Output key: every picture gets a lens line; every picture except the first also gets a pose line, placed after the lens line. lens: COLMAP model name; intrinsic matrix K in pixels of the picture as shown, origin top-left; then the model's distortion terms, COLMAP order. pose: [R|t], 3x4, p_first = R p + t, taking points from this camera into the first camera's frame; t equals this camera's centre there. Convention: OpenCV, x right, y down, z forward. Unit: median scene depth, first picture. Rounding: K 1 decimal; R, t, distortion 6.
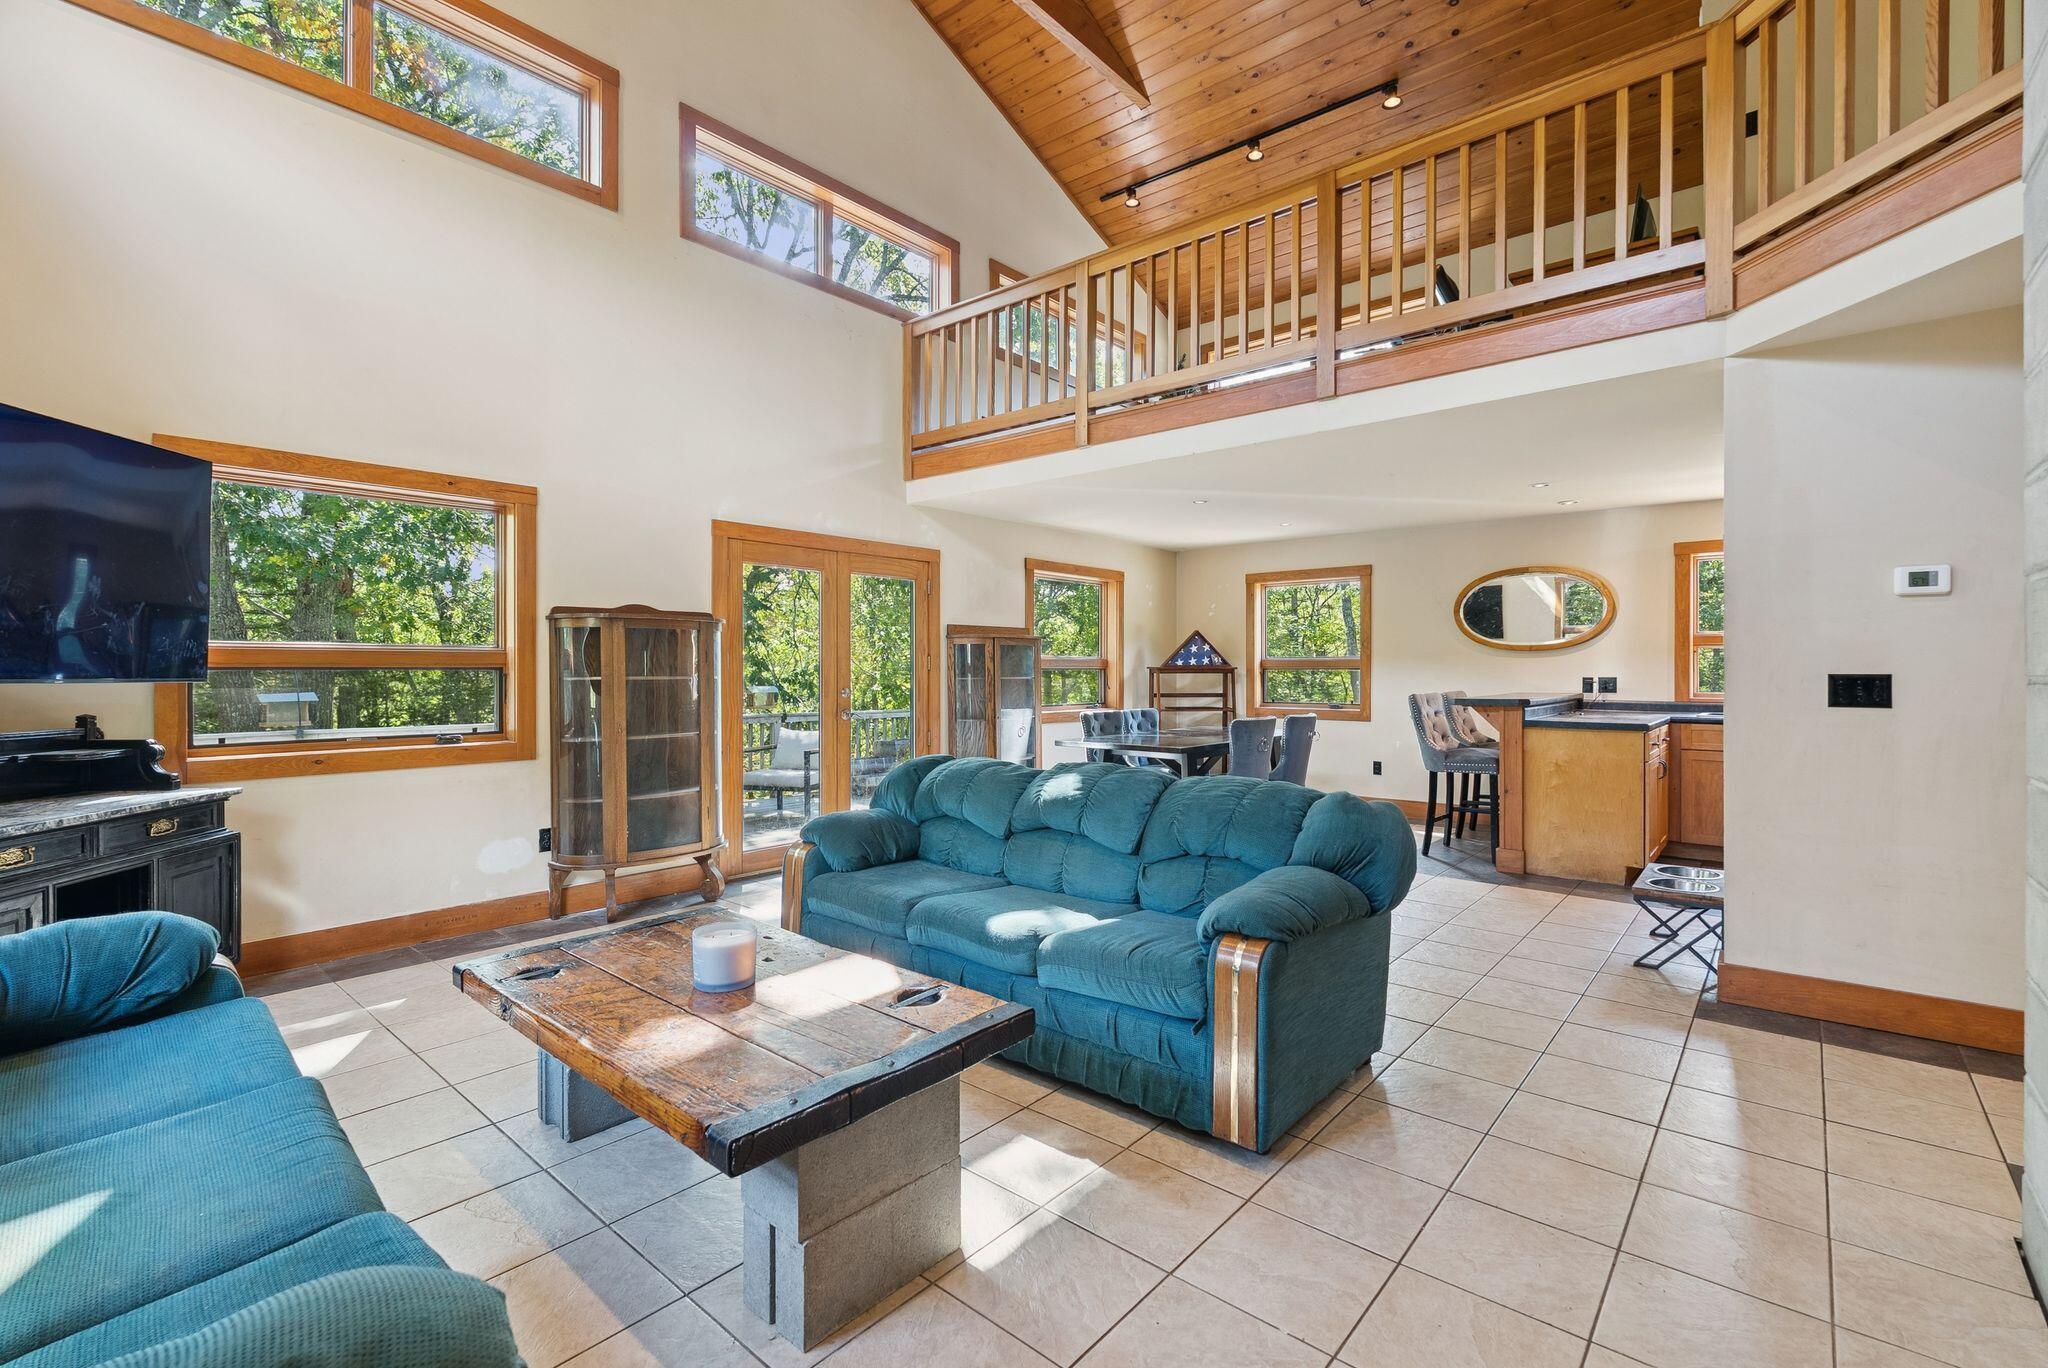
lens RADIAL K [[892.5, 0, 1024.0], [0, 892.5, 684.0], [0, 0, 1]] dist [-0.009741, -0.000090]
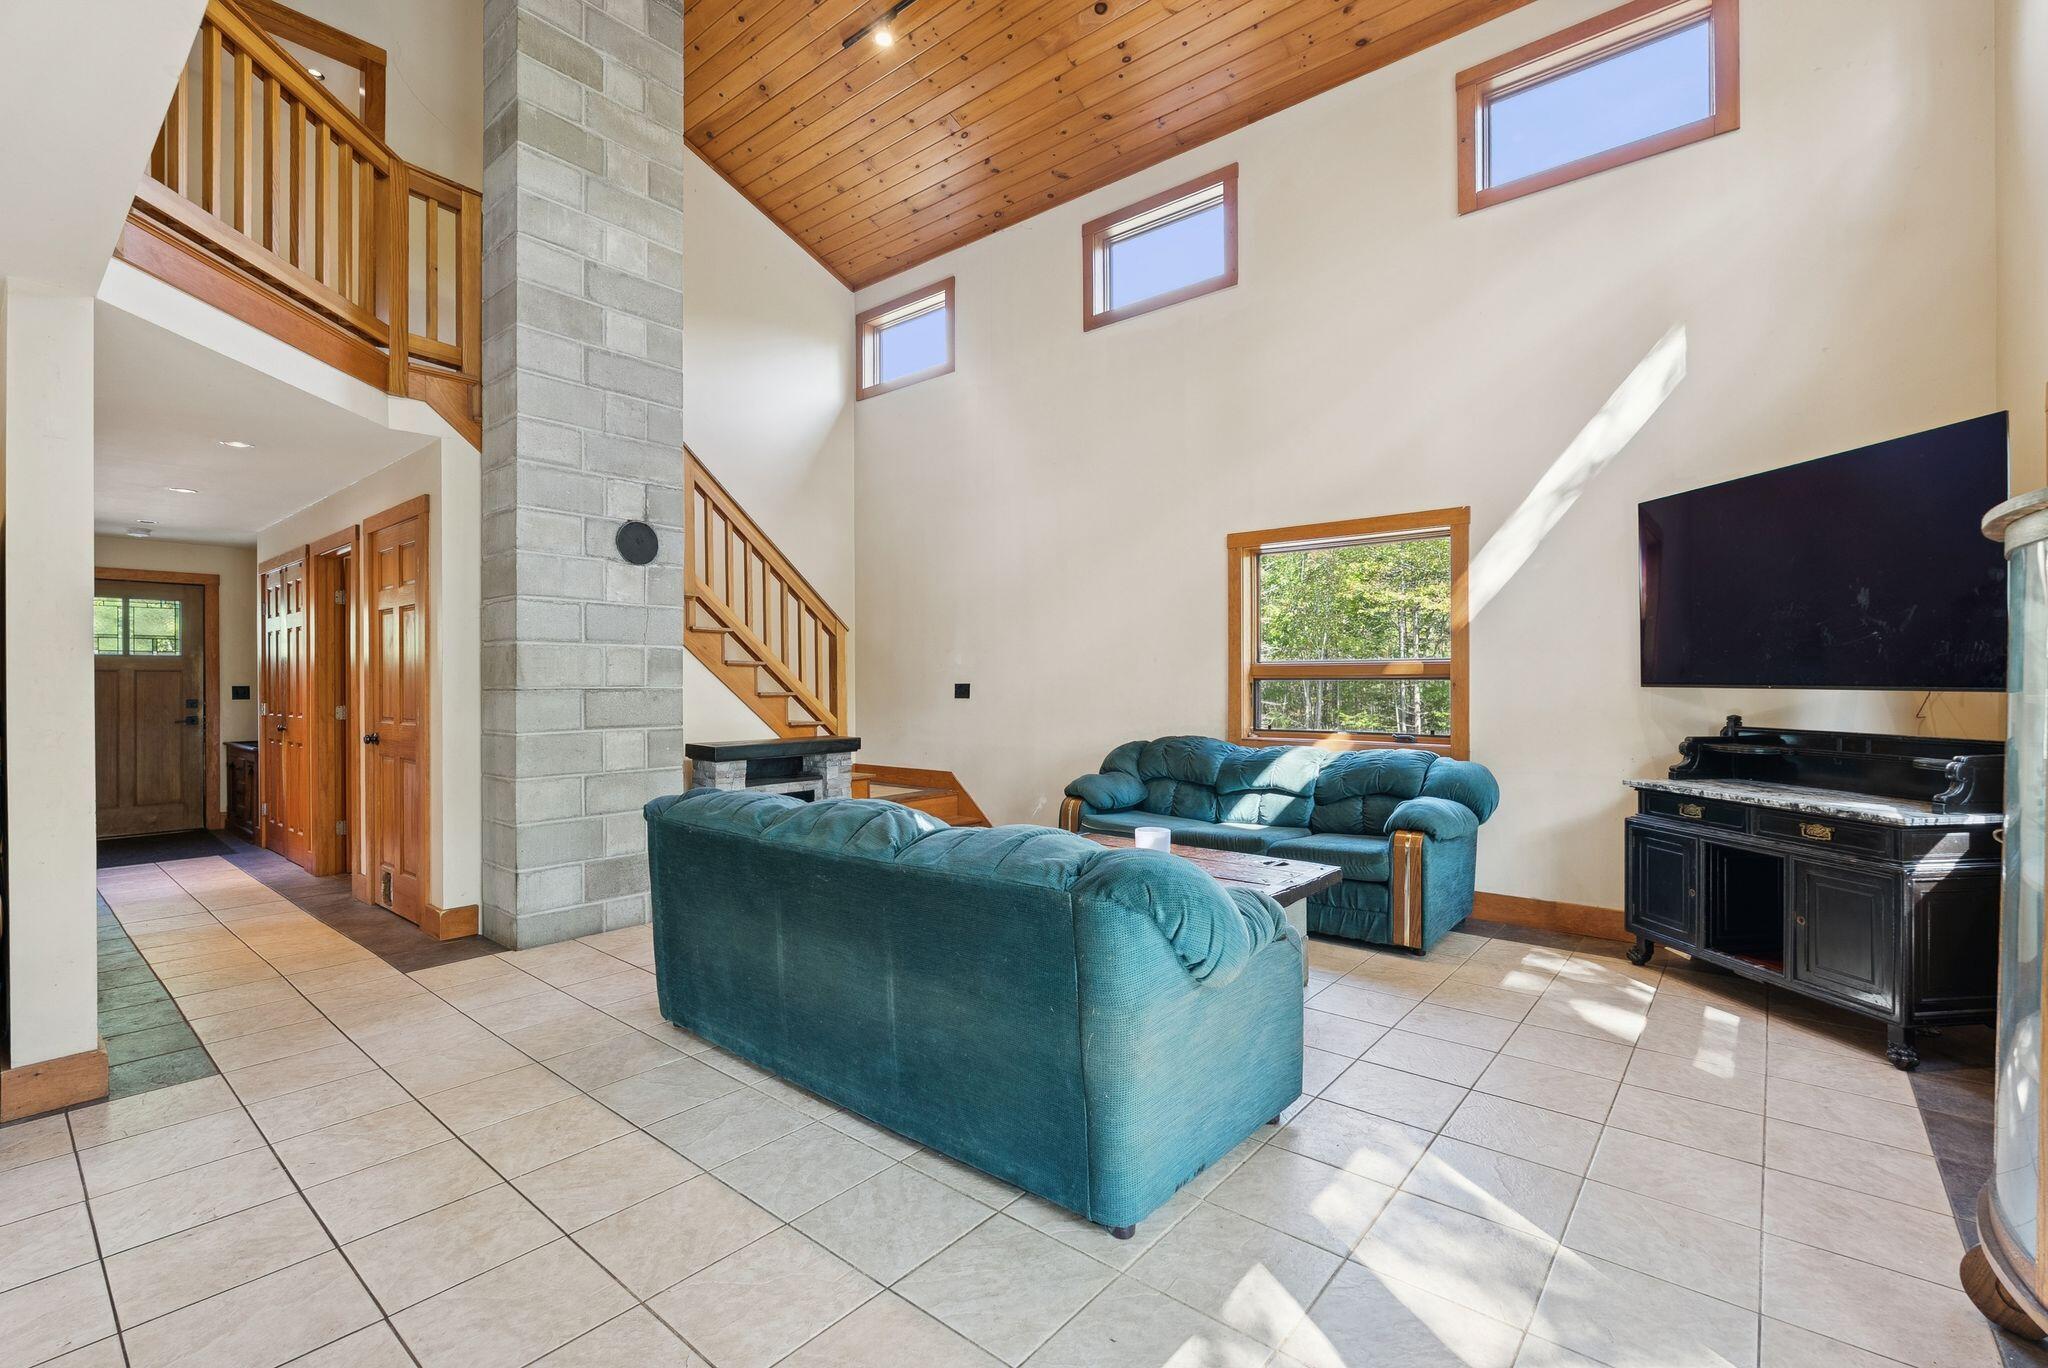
lens RADIAL K [[947.4, 0, 1018.4], [0, 947.4, 678.7], [0, 0, 1]] dist [-0.003238, 0.000191]
pose [[-0.999845, 0.006069, 0.016528, -0.028199], [0.006200, 0.999949, 0.007915, -0.011800], [-0.016479, 0.008016, -0.999832, 0.839829]]
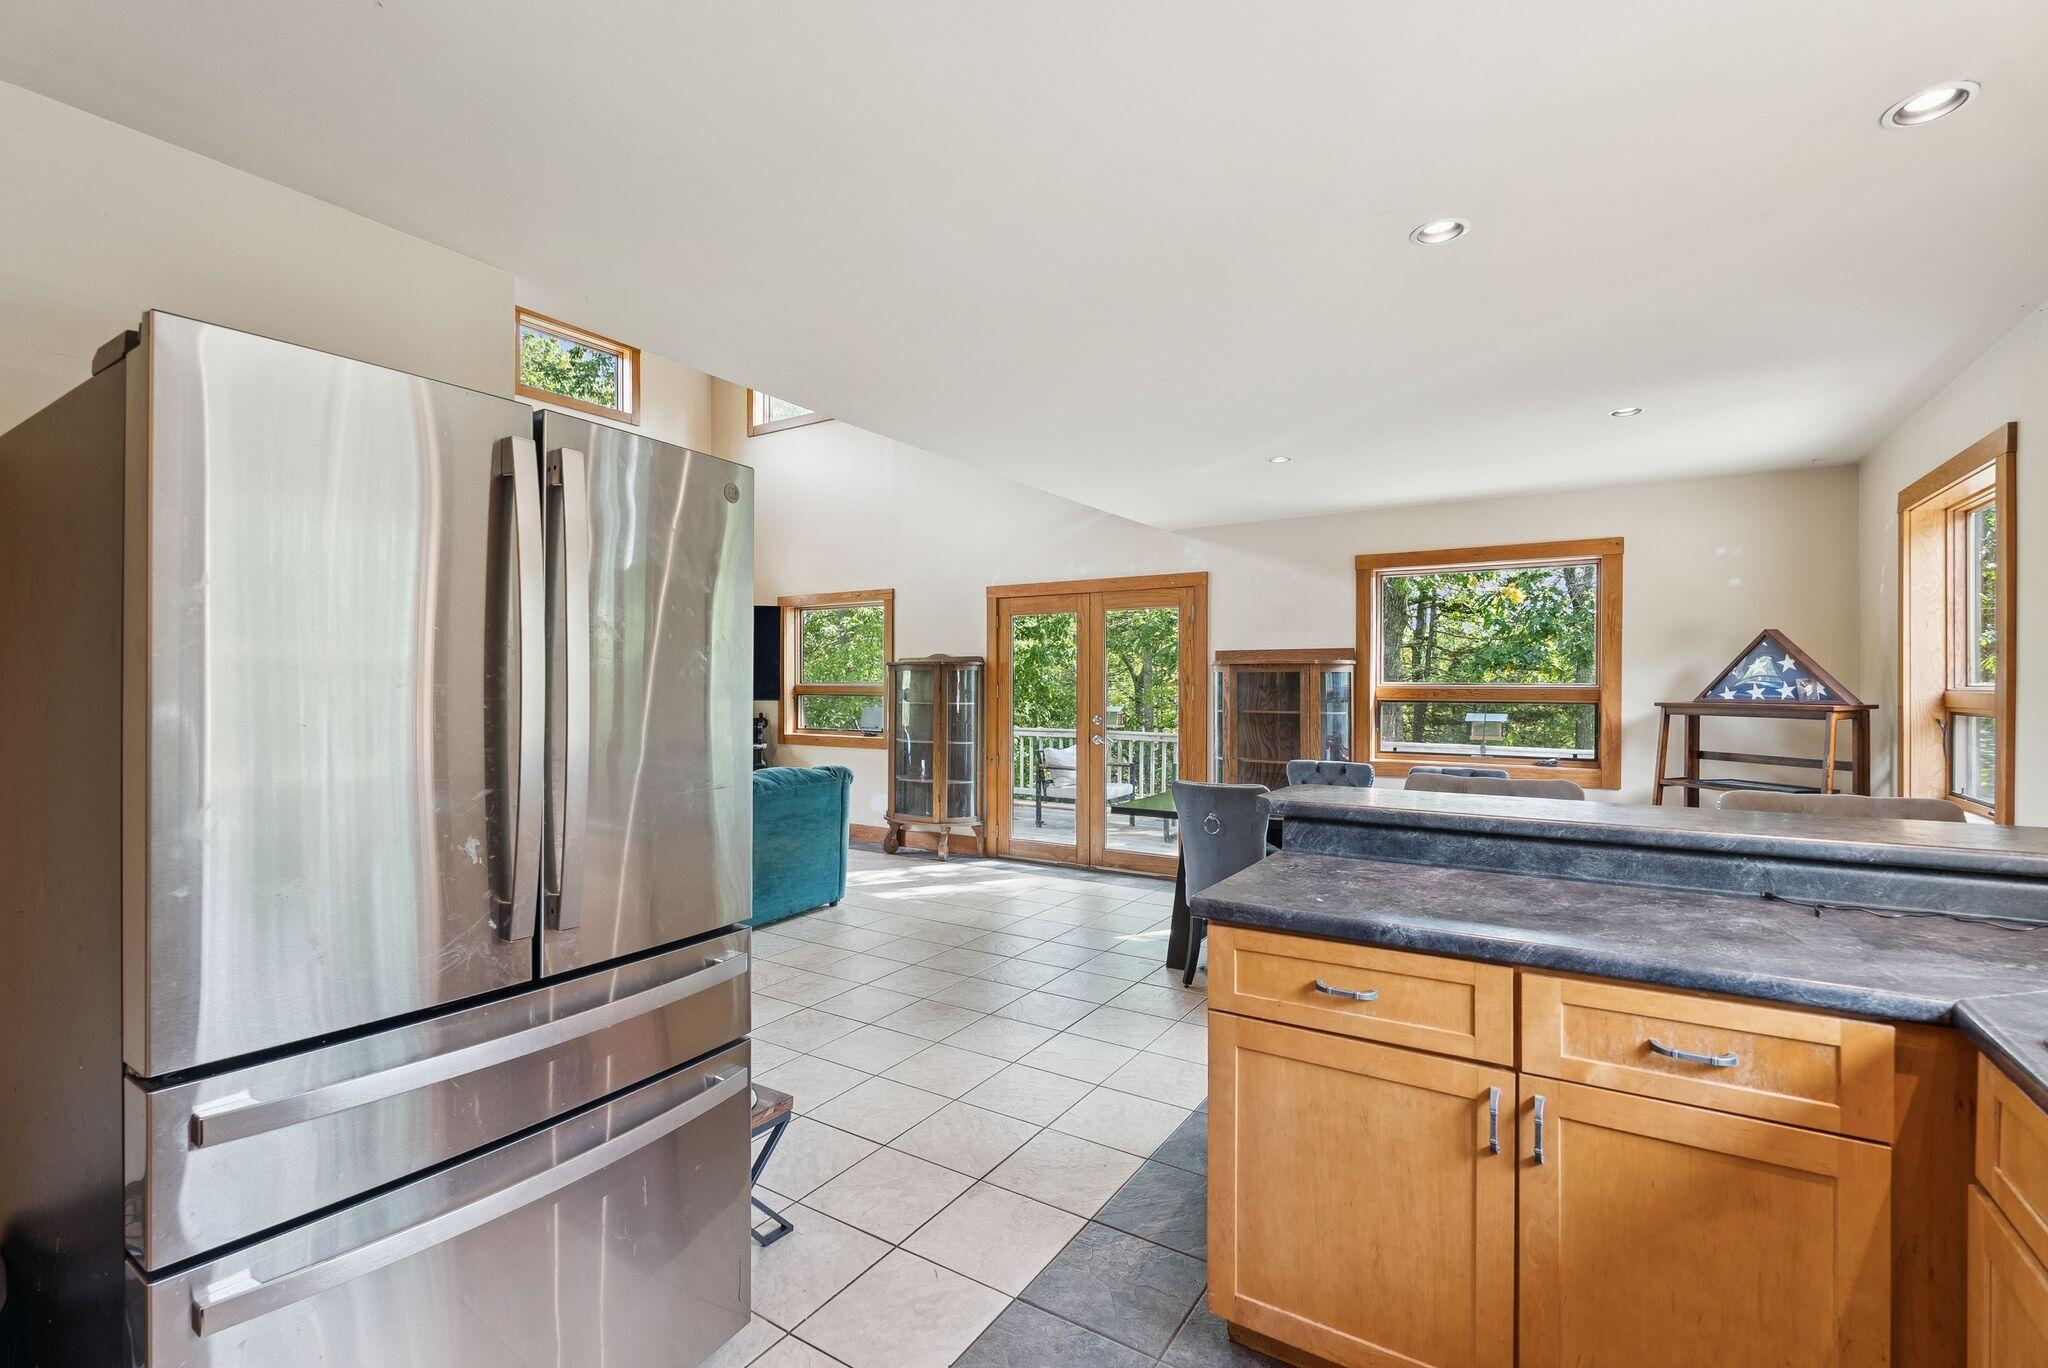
lens RADIAL K [[922.9, 0, 1024.0], [0, 922.9, 684.0], [0, 0, 1]] dist [-0.003998, 0.000199]
pose [[0.137693, 0.000765, -0.990475, 0.718988], [-0.019042, 0.999817, -0.001875, -0.023964], [0.990292, 0.019118, 0.137682, 0.590043]]
